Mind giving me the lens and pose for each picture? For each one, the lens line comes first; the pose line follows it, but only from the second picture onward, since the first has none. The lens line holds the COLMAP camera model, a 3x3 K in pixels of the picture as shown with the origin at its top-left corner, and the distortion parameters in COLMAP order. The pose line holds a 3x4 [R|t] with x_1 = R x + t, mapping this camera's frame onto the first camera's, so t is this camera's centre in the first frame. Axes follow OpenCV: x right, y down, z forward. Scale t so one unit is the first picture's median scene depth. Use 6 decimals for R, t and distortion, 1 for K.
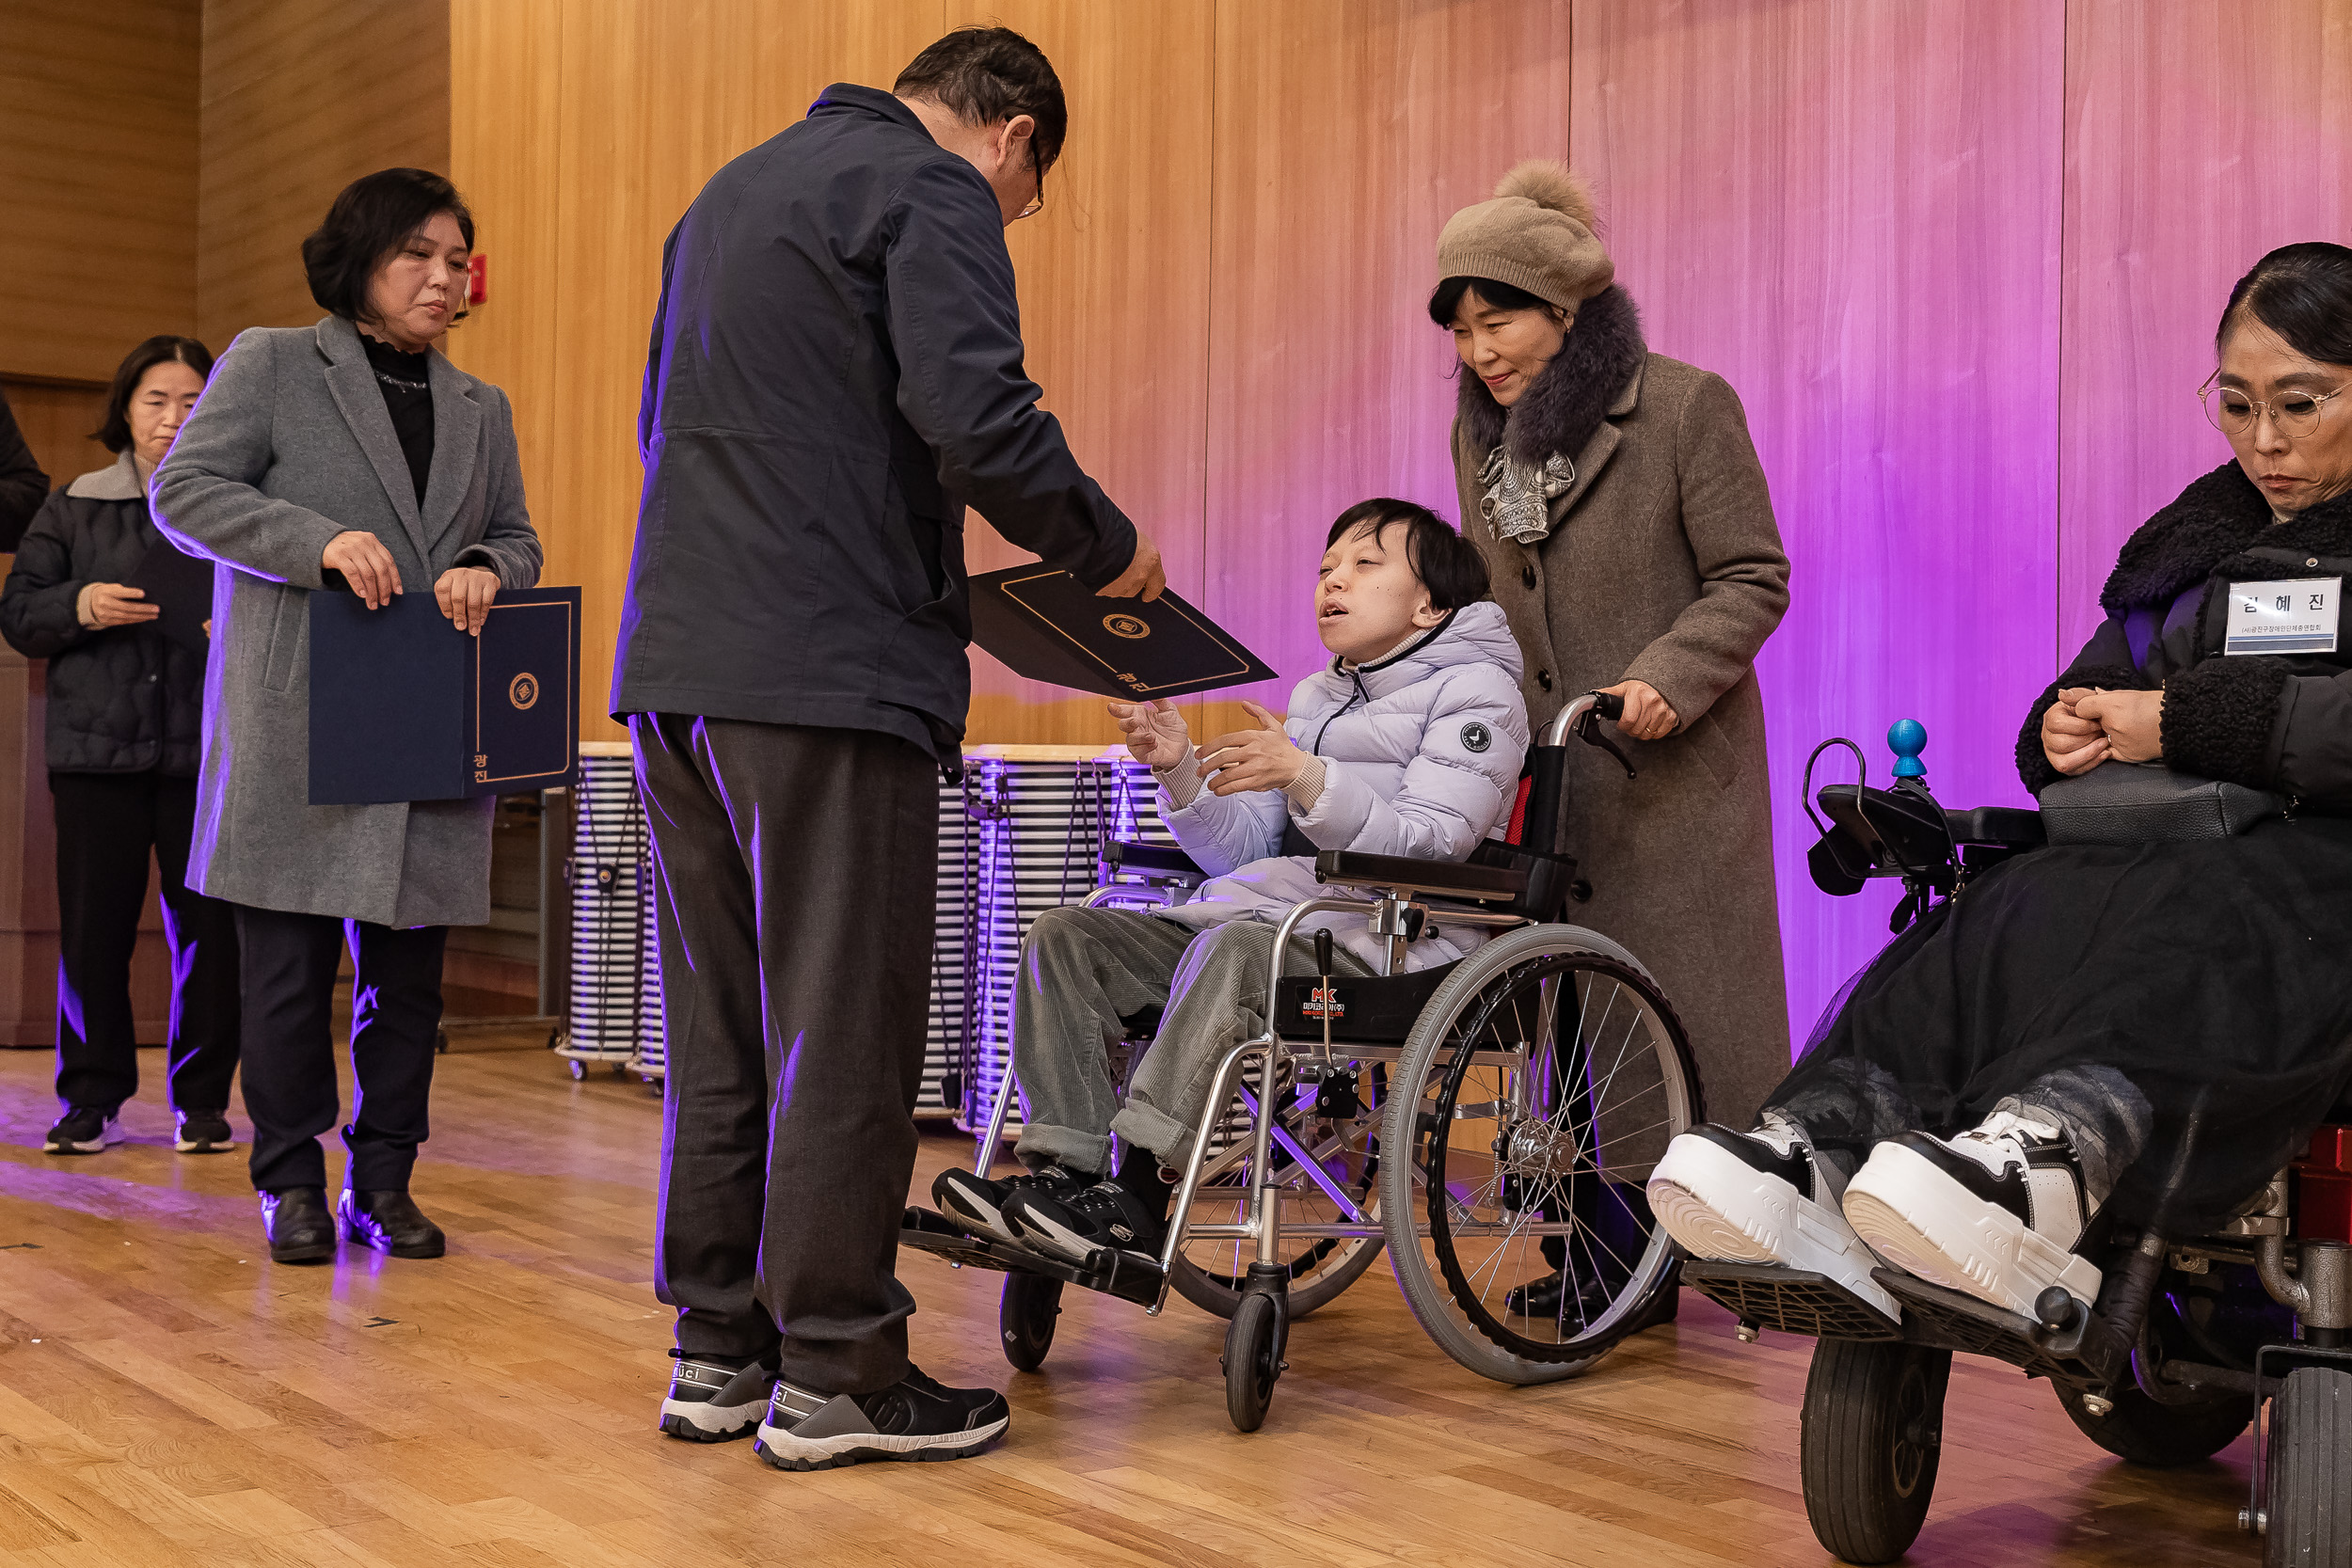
lens RADIAL K [[2931.9, 0, 1179.0], [0, 2931.9, 712.8], [0, 0, 1]] dist [0.000915, 0.032688]
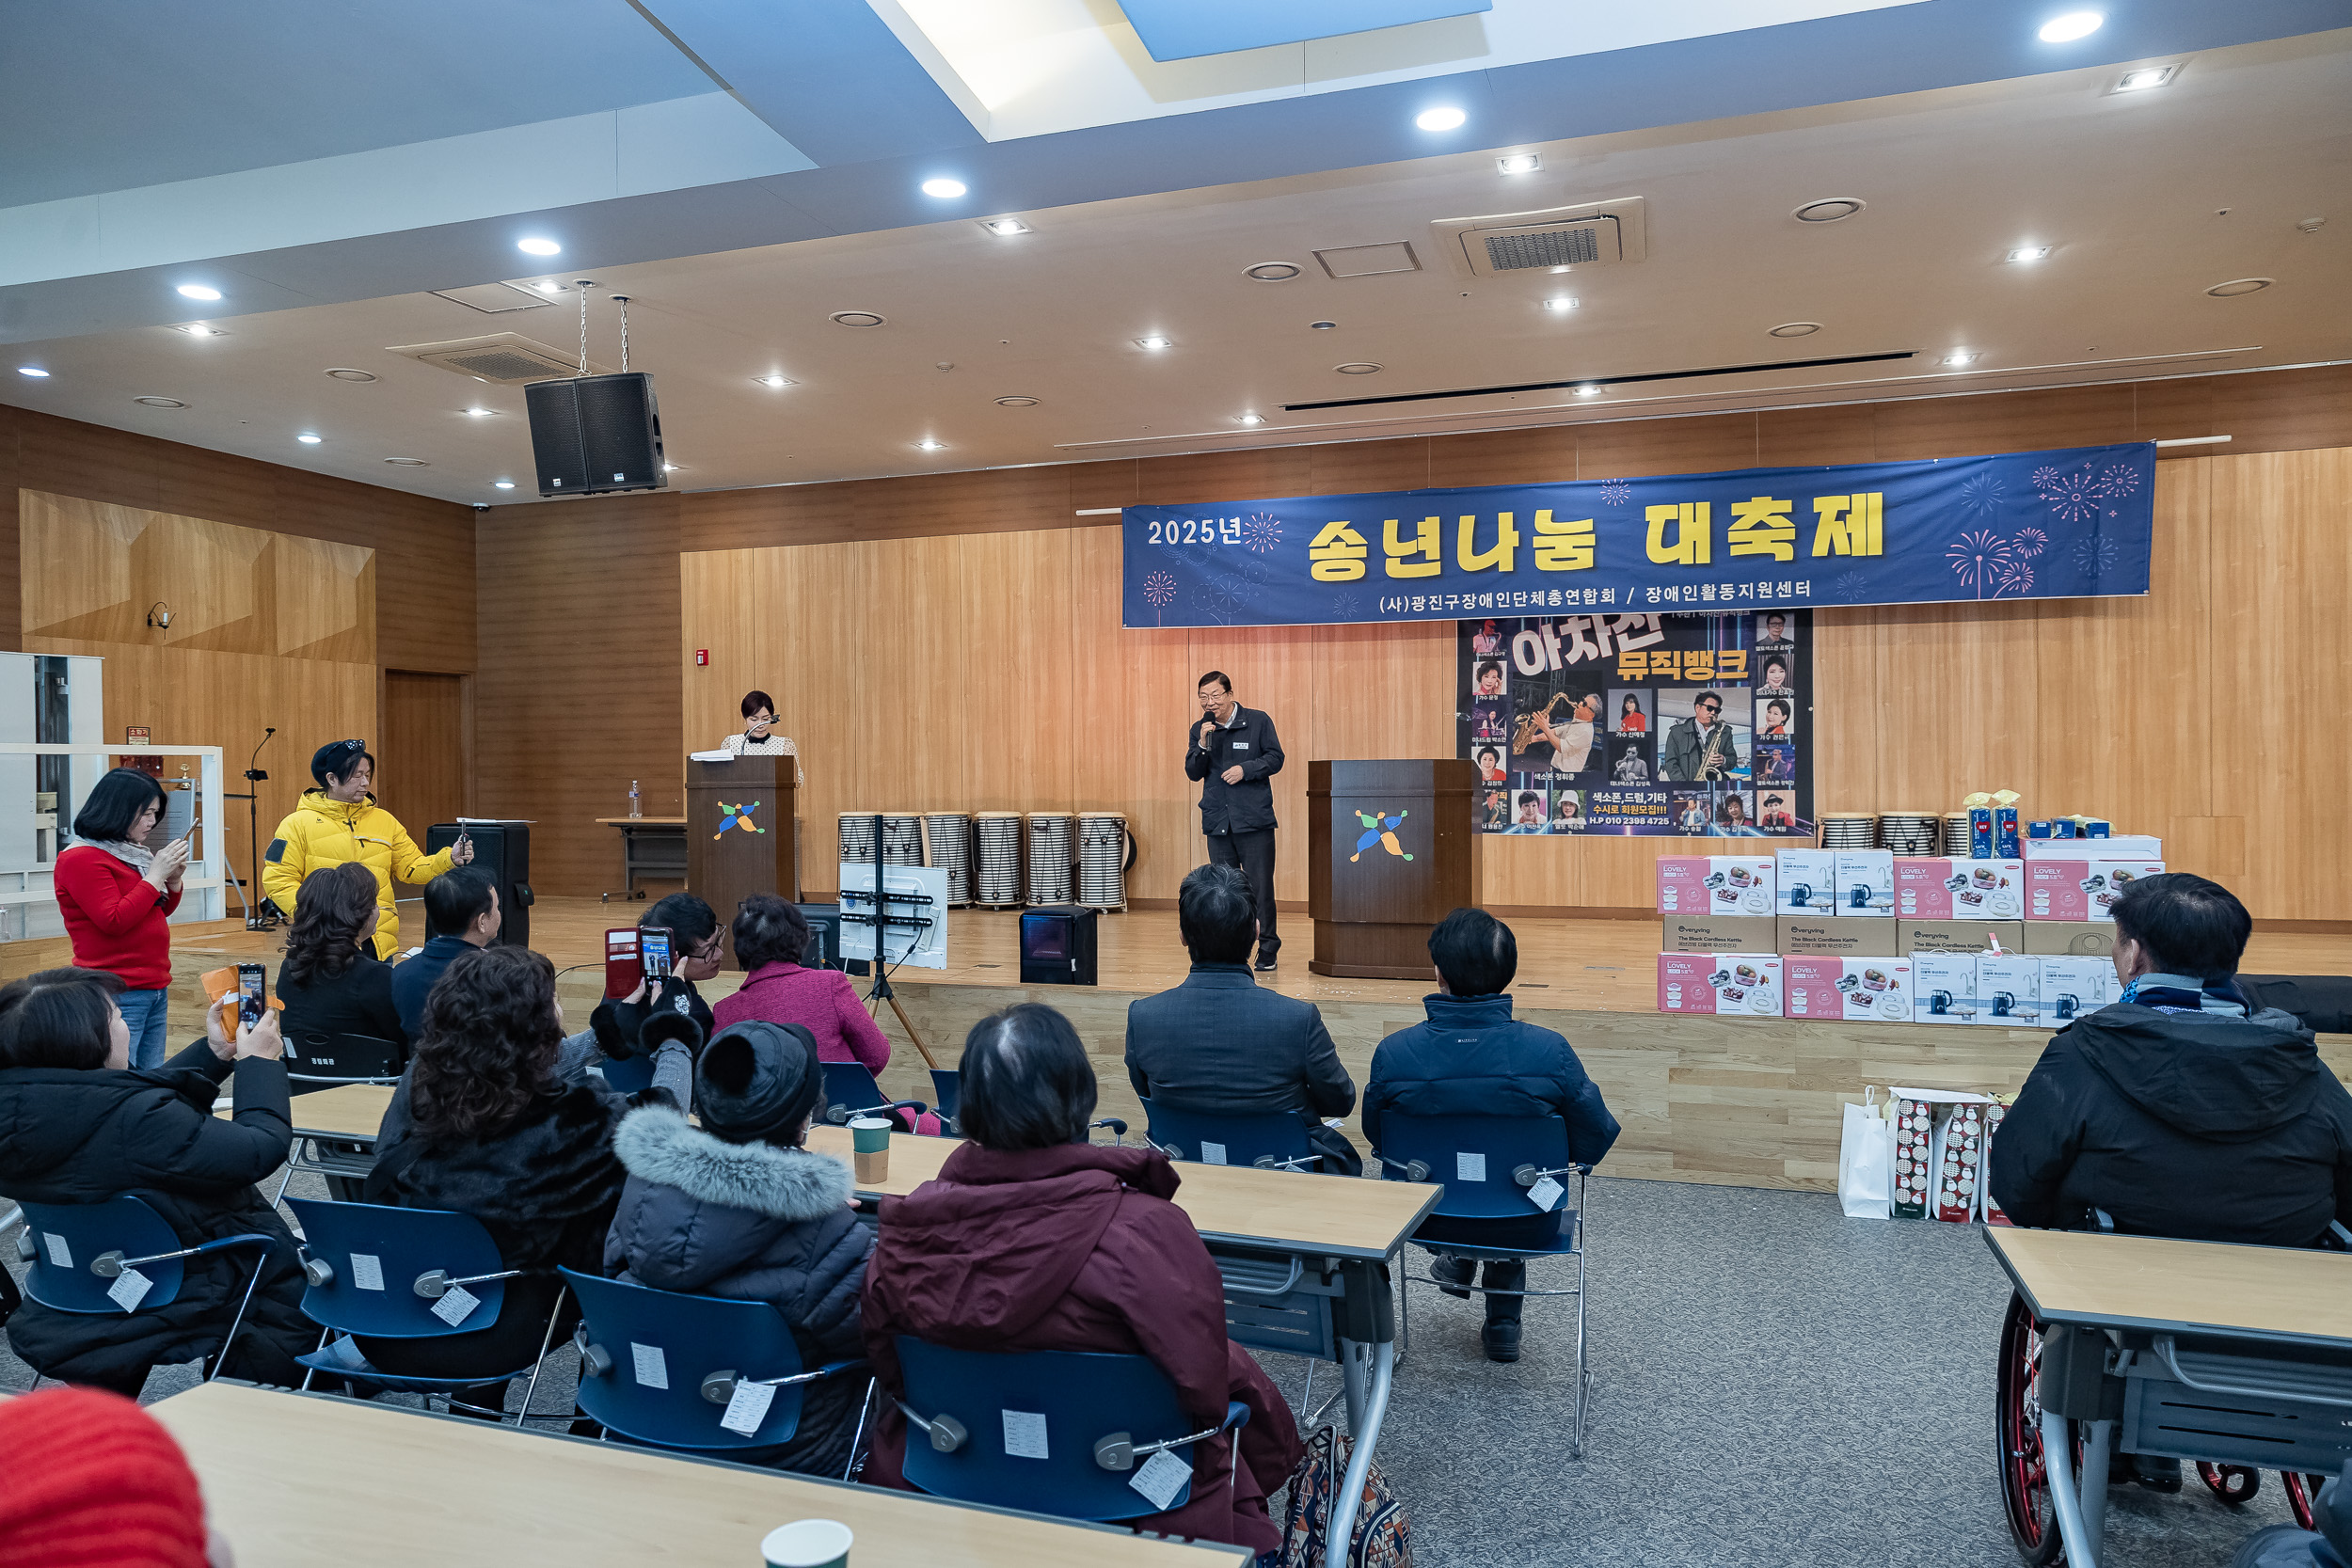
lens RADIAL K [[1562.6, 0, 1141.8], [0, 1562.6, 812.7], [0, 0, 1]] dist [-0.066046, 0.046857]
pose [[0.834911, -0.036721, 0.549158, -1.392801], [0.009441, 0.998581, 0.052418, -0.124059], [-0.550303, -0.038580, 0.834073, -1.114750]]
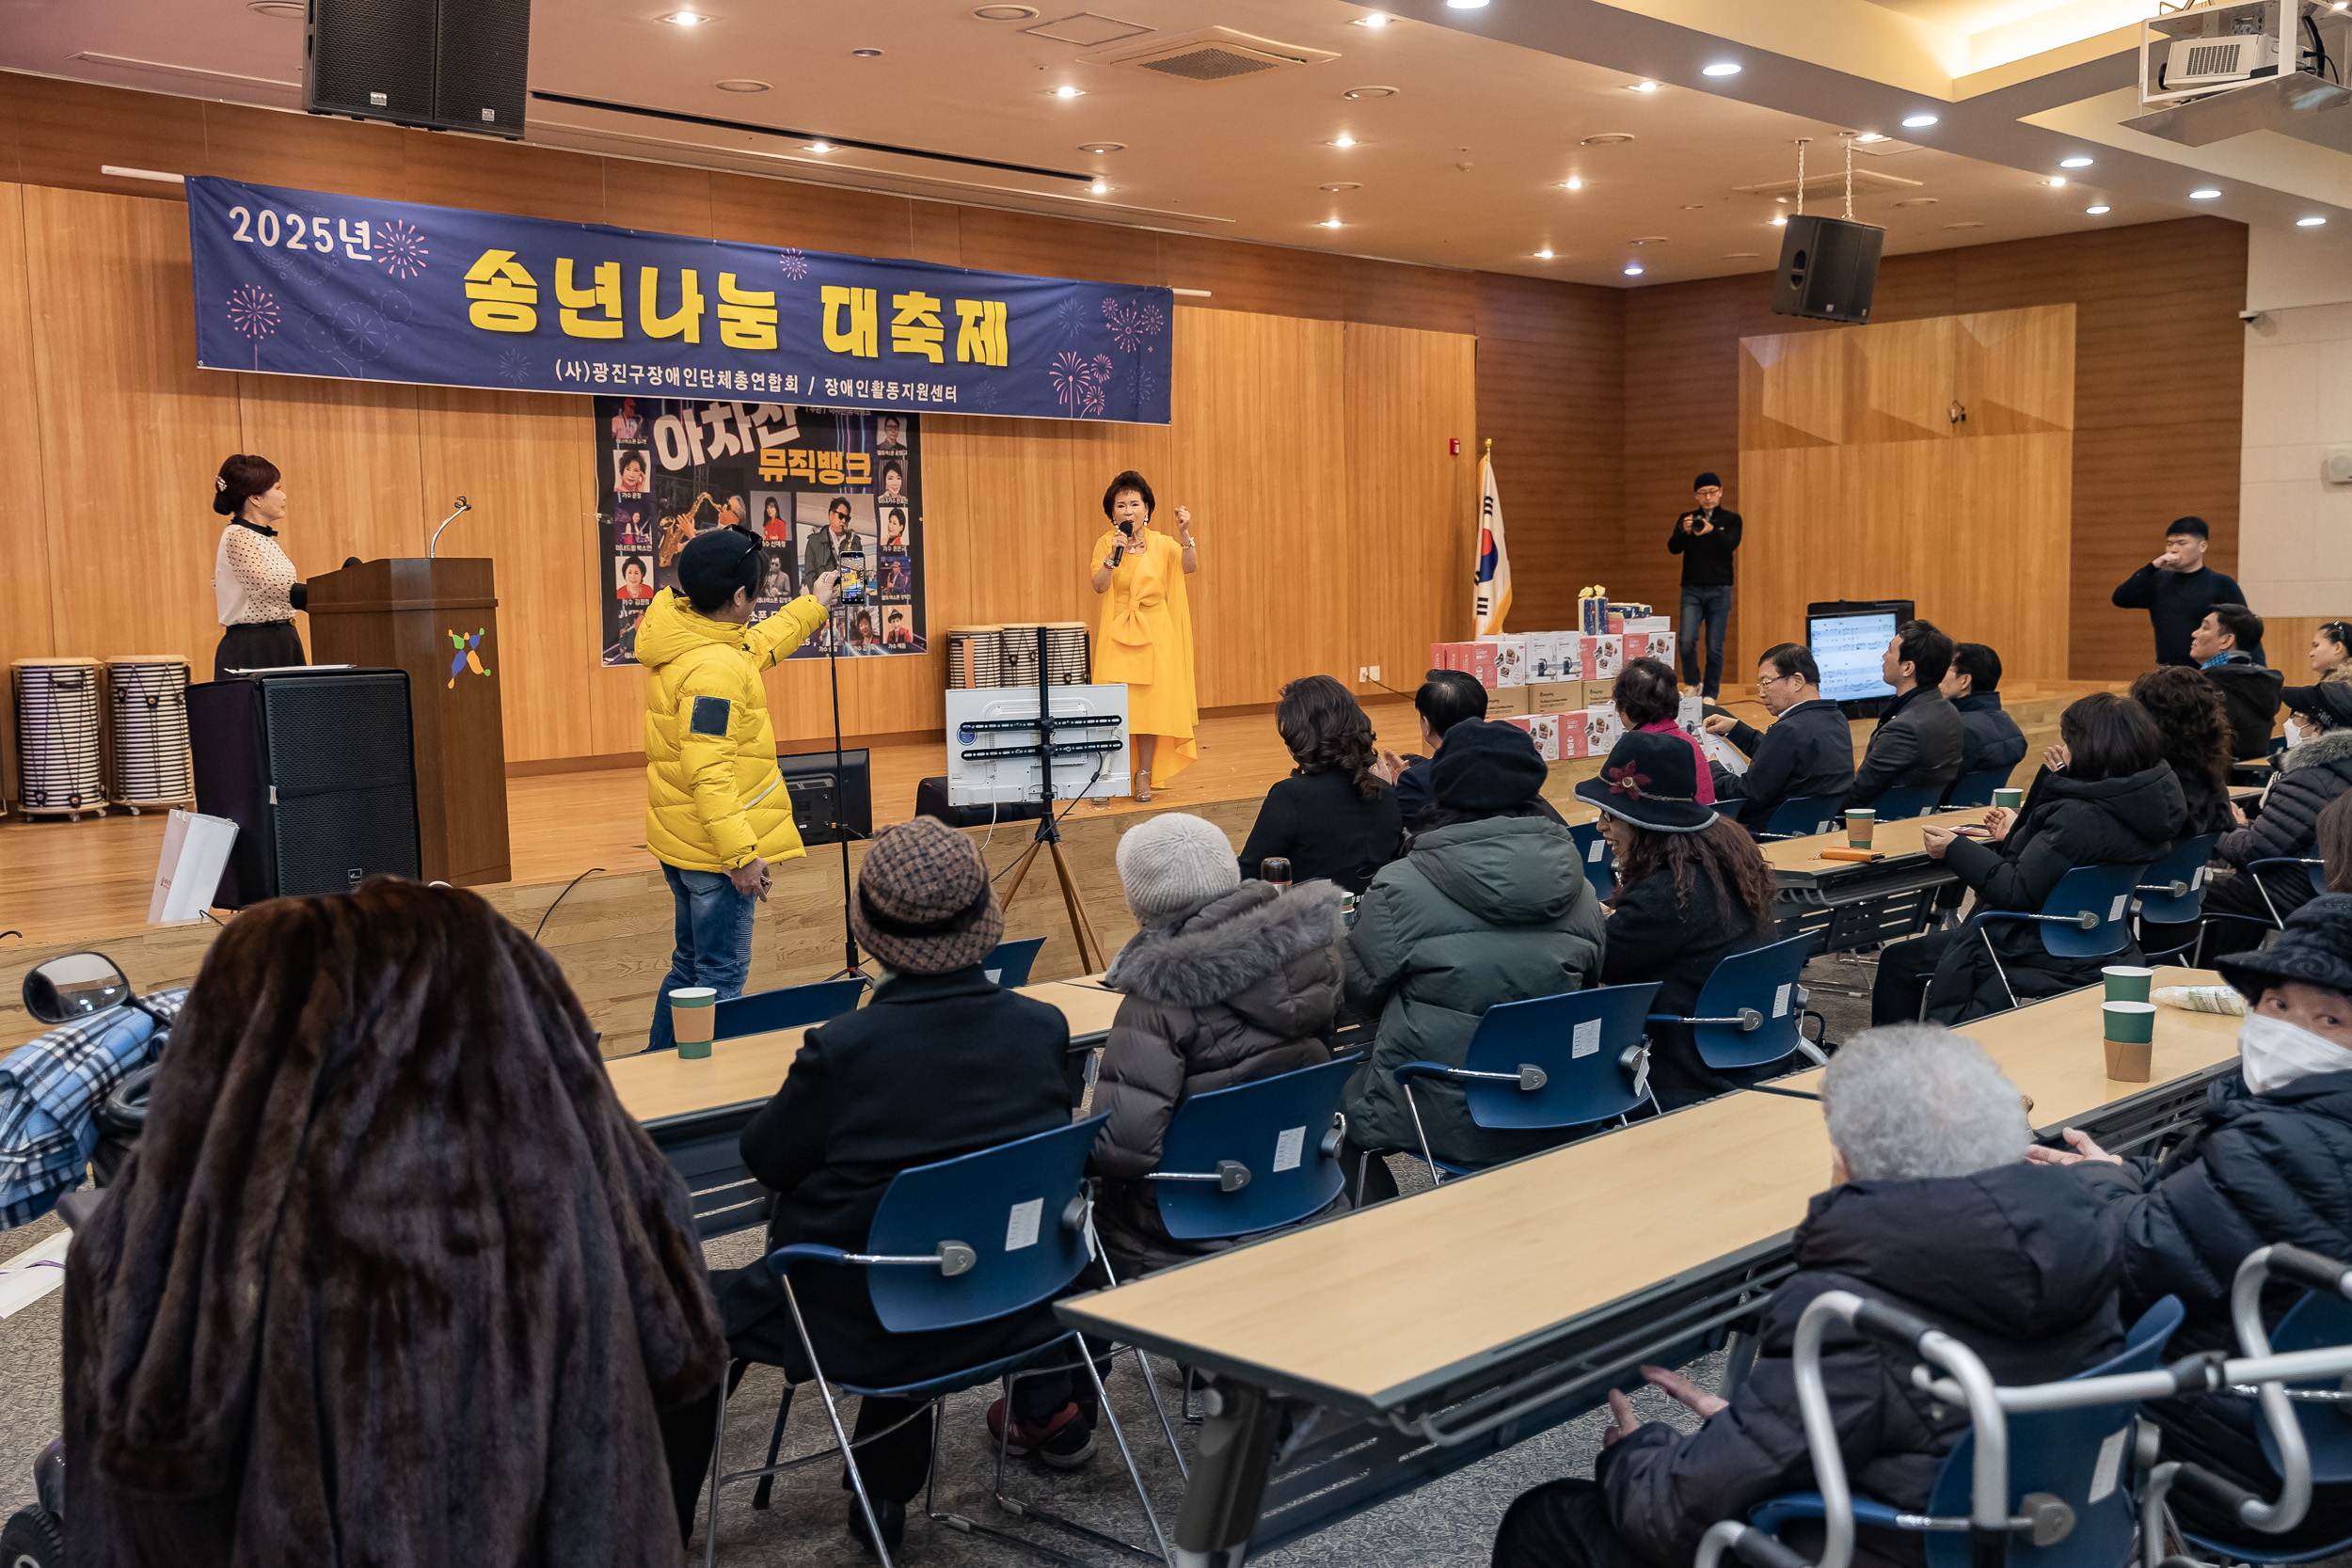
lens RADIAL K [[2274.6, 0, 1213.6], [0, 2274.6, 838.7], [0, 0, 1]] dist [-0.007269, -0.031611]
pose [[-0.174026, -0.125590, 0.976700, -2.606350], [-0.007844, 0.991979, 0.126157, -0.108489], [-0.984710, 0.014293, -0.173615, 0.437917]]
